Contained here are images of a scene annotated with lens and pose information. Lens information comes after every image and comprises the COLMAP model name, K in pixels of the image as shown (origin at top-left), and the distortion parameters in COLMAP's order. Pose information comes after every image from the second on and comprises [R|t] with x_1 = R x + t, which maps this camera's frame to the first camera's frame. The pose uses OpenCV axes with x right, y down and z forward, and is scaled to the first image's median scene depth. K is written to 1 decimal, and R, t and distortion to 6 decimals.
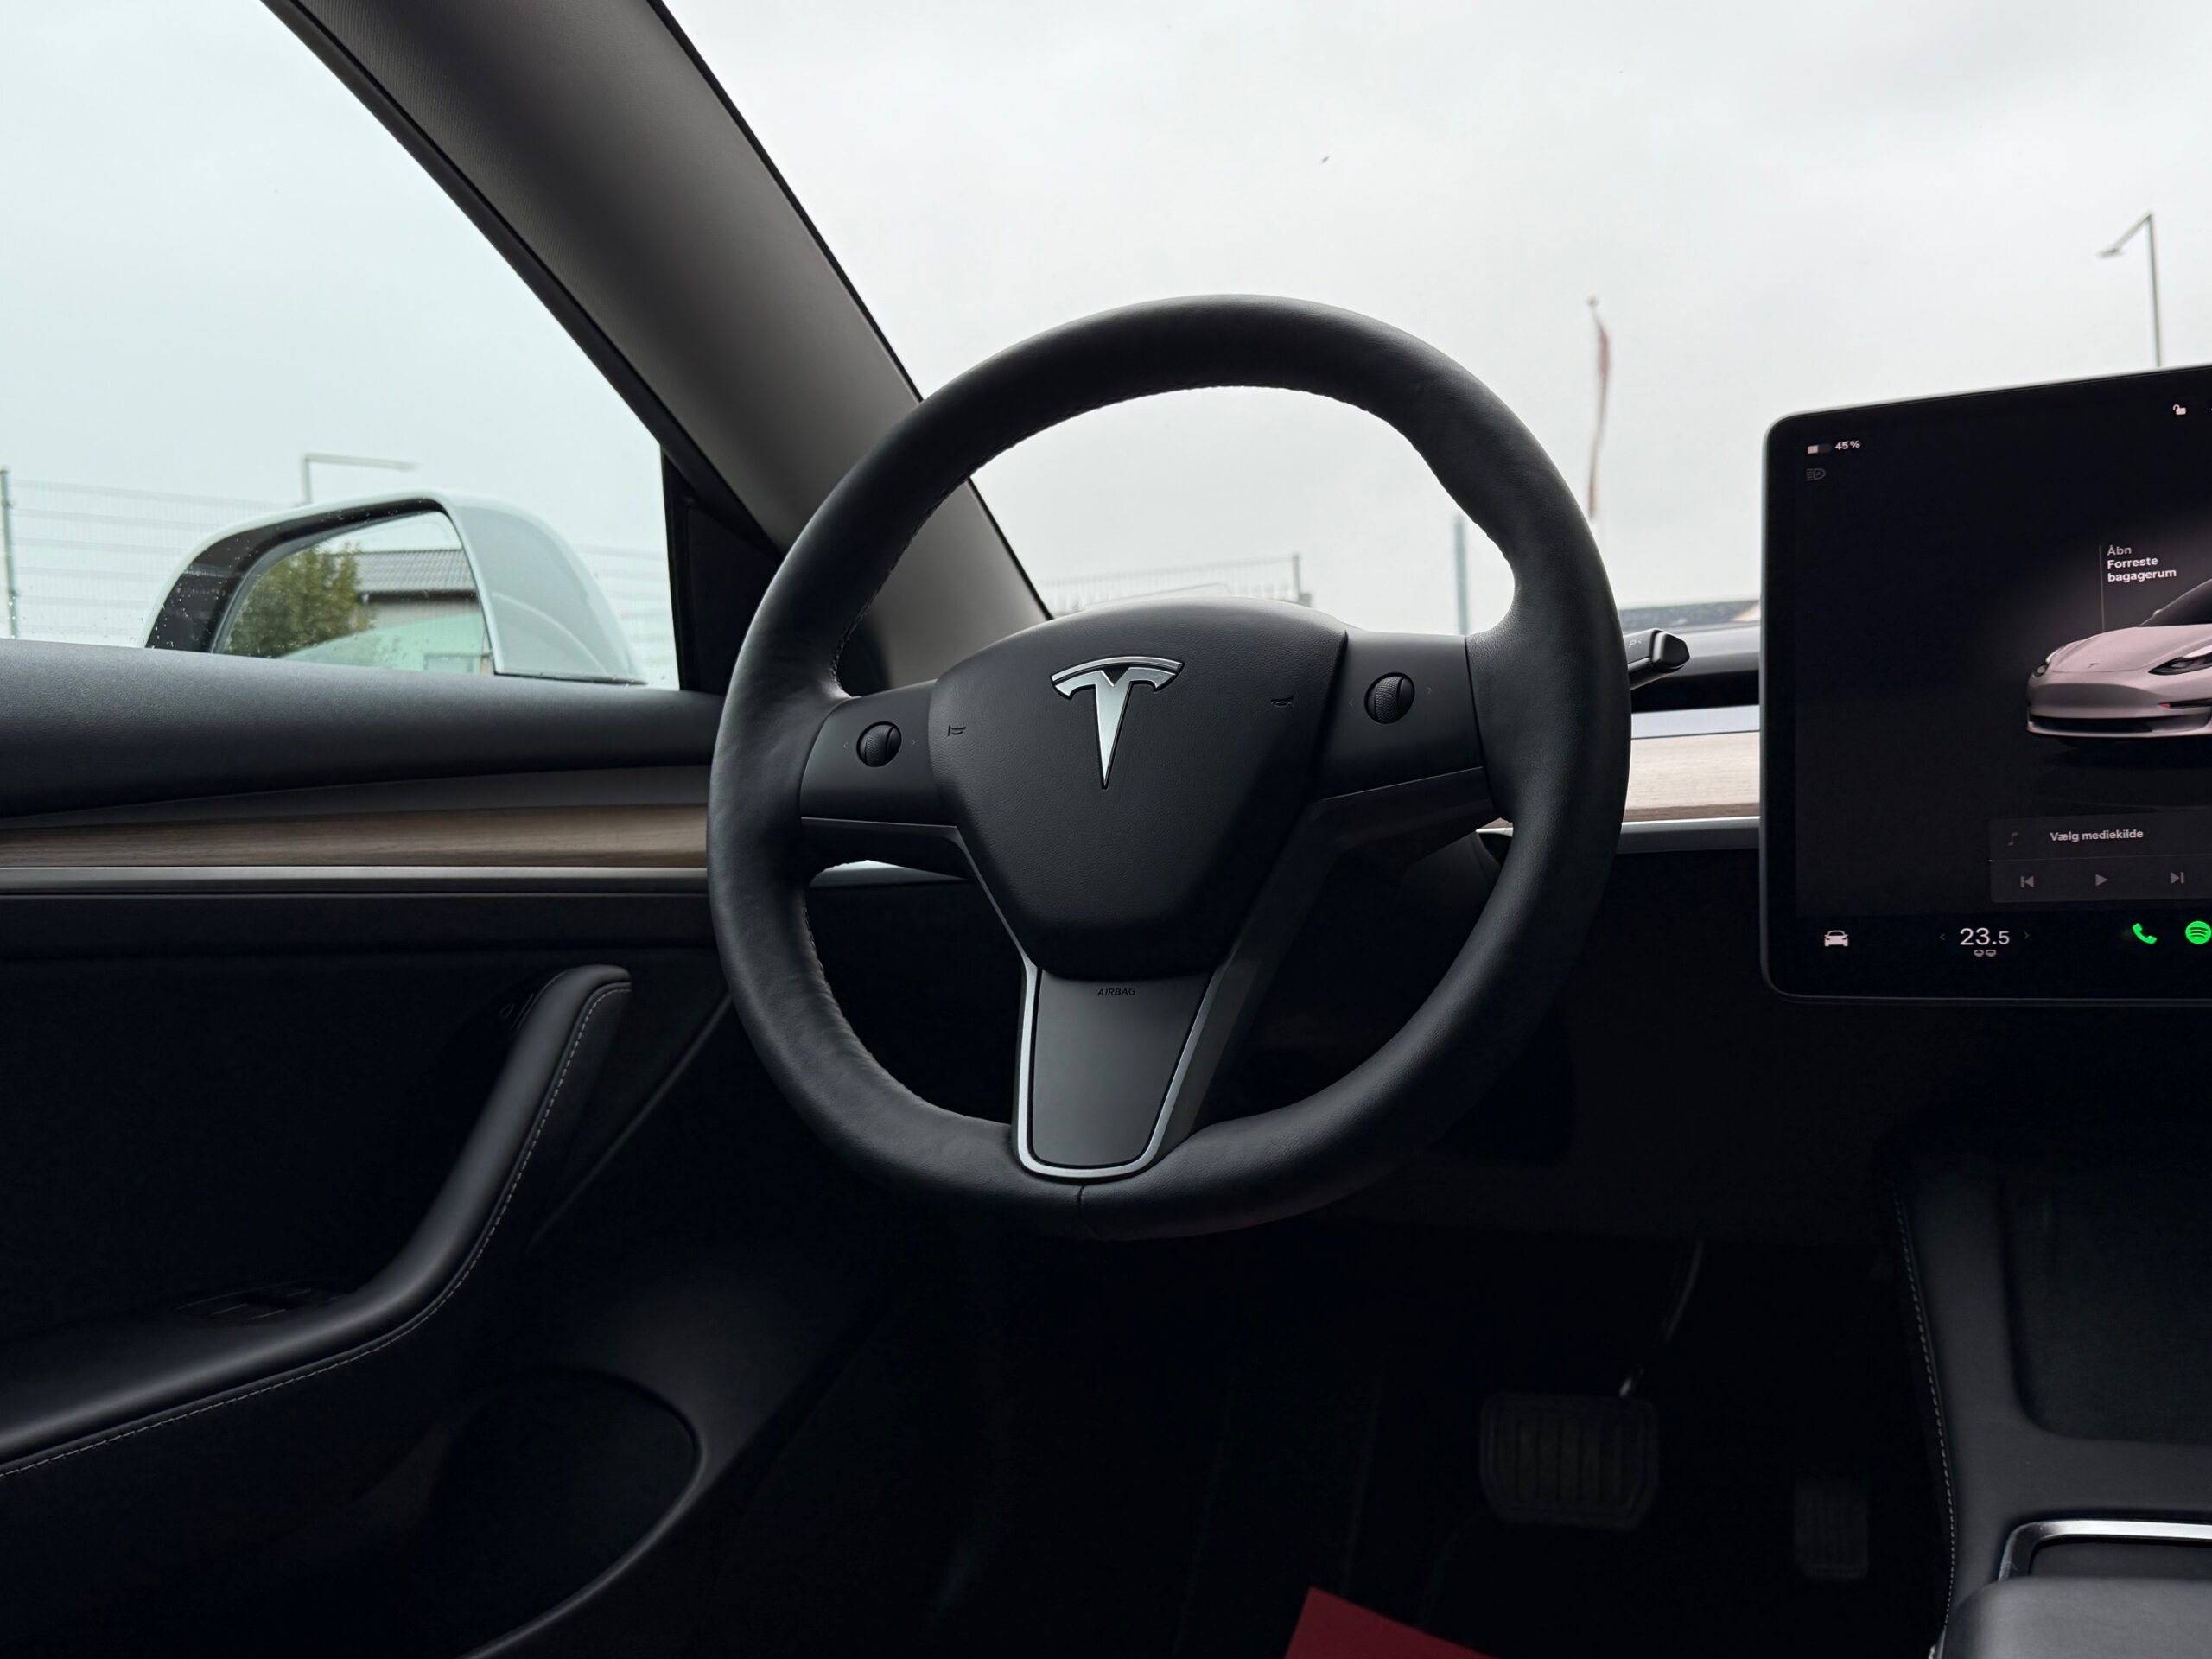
lens RADIAL K [[2208.8, 0, 1107.6], [0, 2208.8, 820.5], [0, 0, 1]] dist [0.168208, -0.403705]
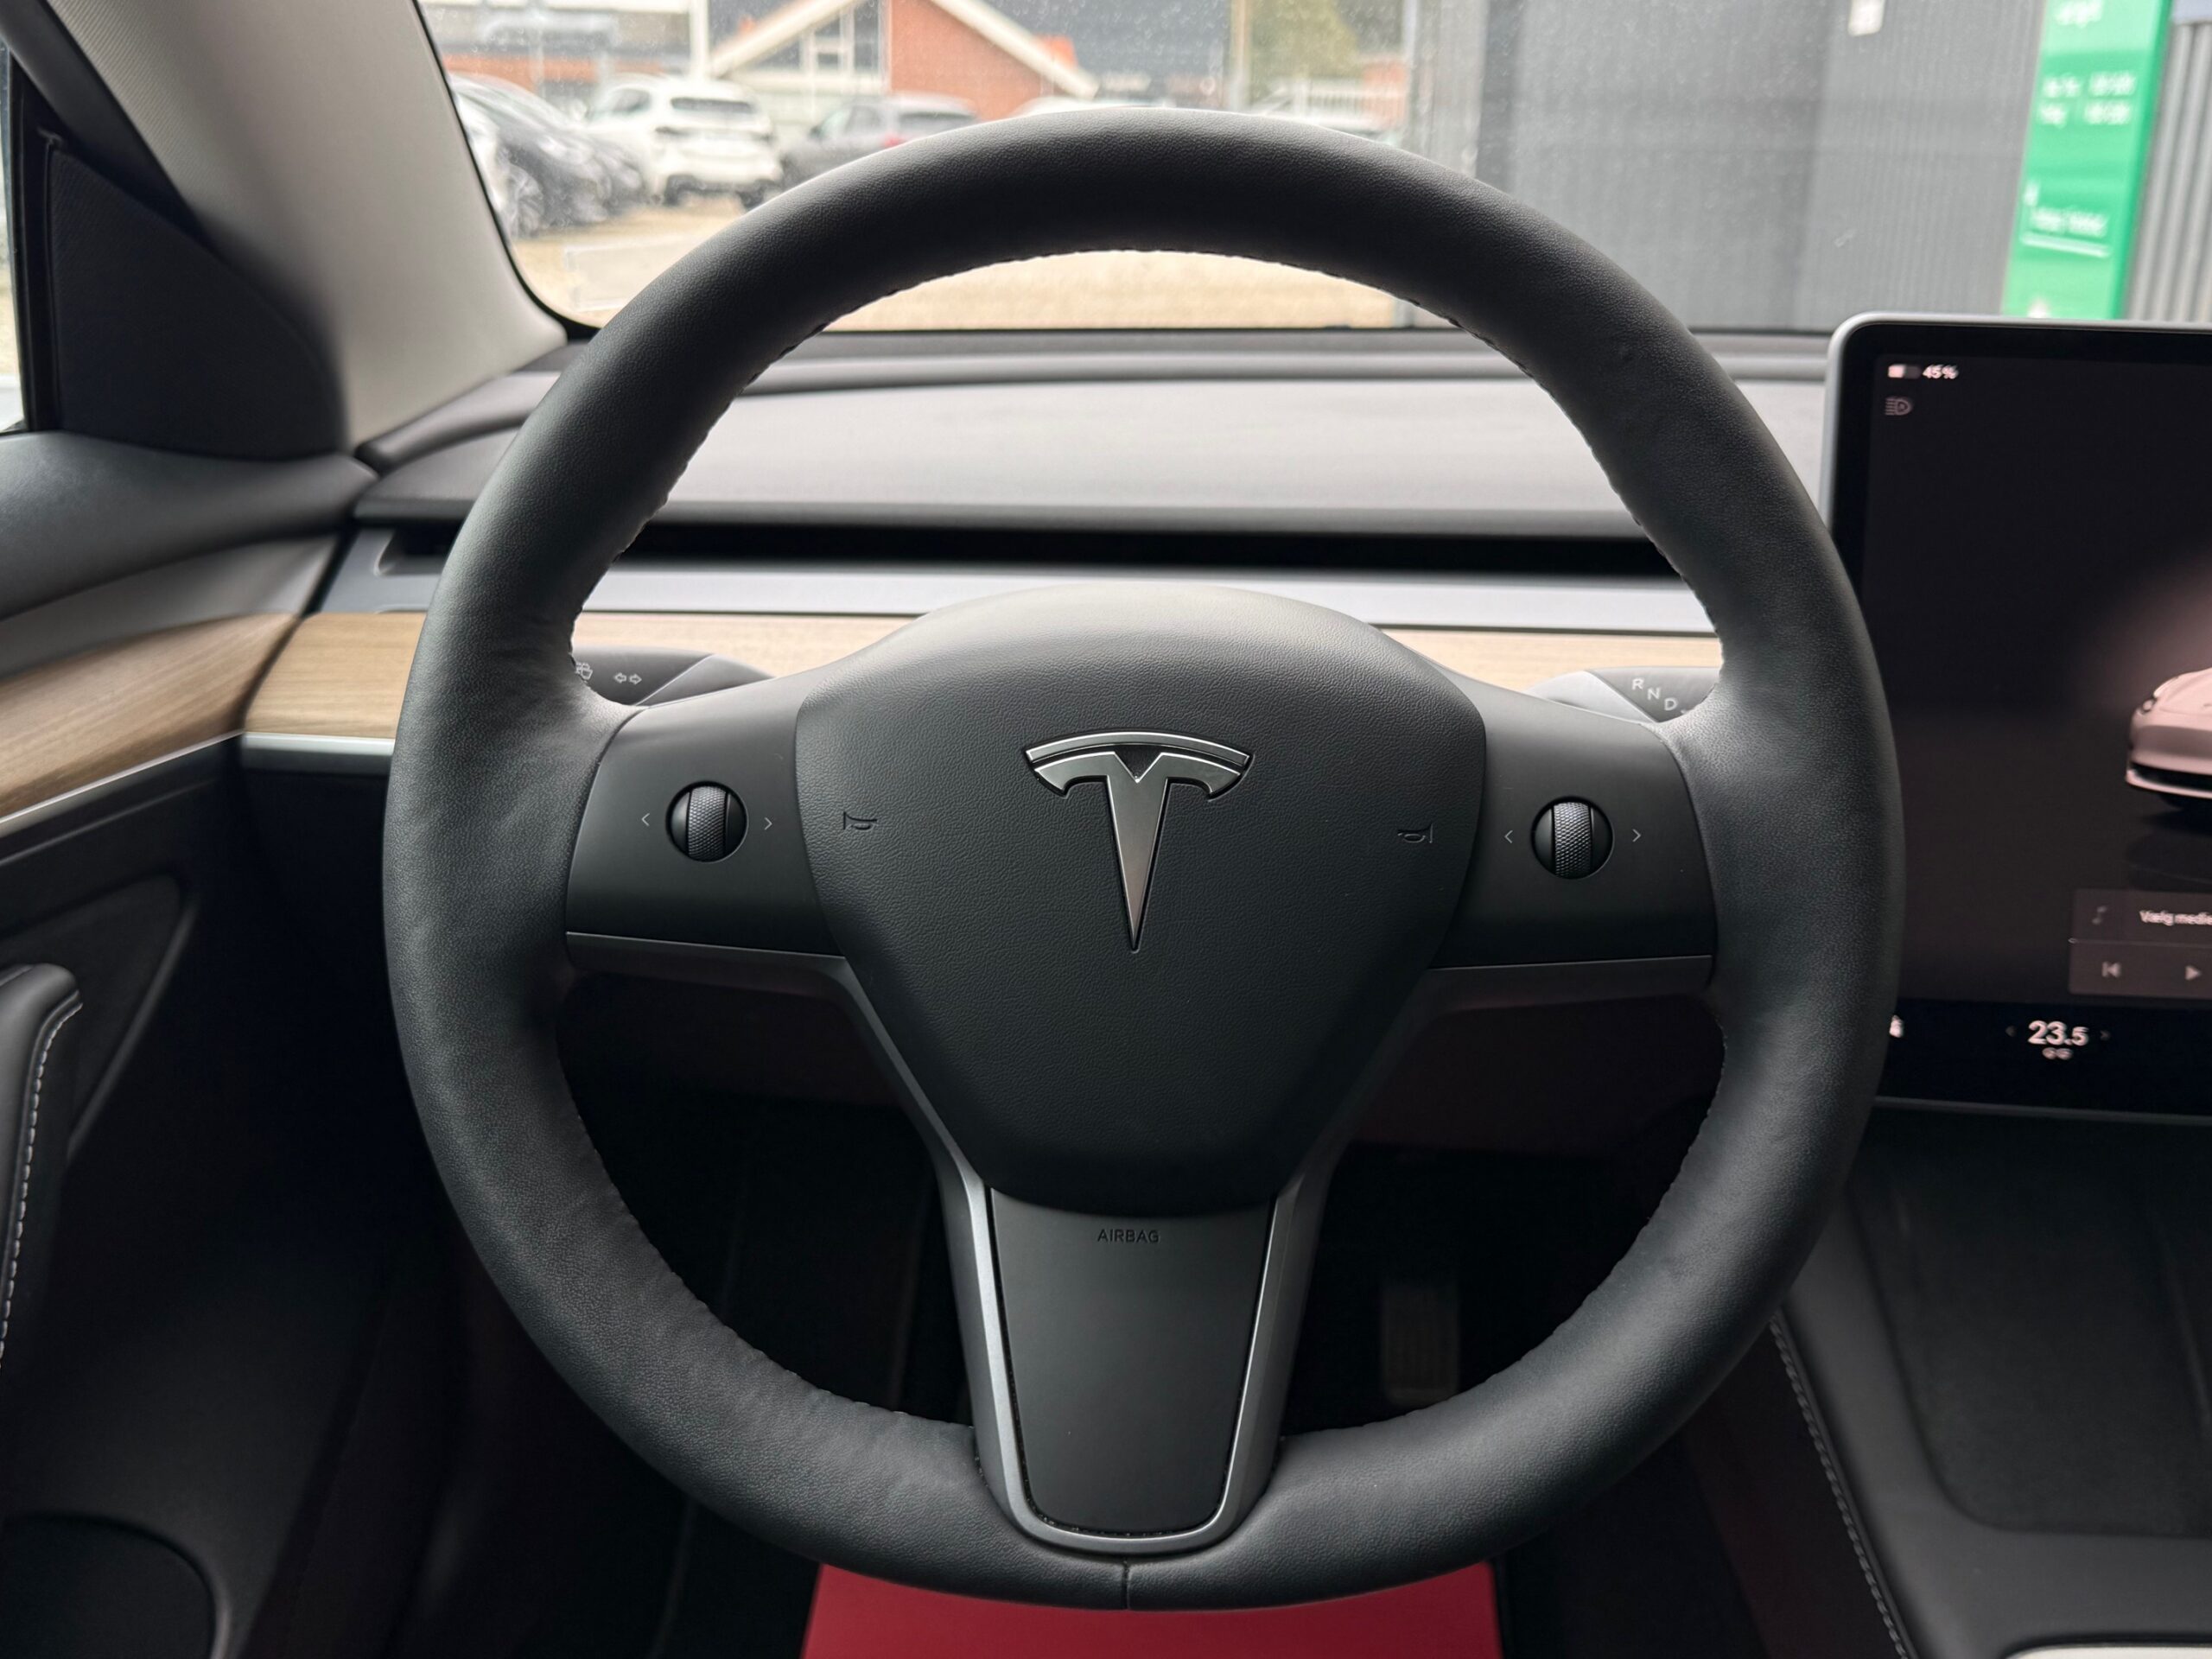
lens RADIAL K [[2206.2, 0, 1106.0], [0, 2206.2, 829.5], [0, 0, 1]] dist [0.184869, -0.431566]
pose [[0.915645, -0.039931, 0.400001, -0.261149], [-0.073693, 0.961518, 0.264676, -0.214853], [-0.395176, -0.271826, 0.877466, 0.429641]]
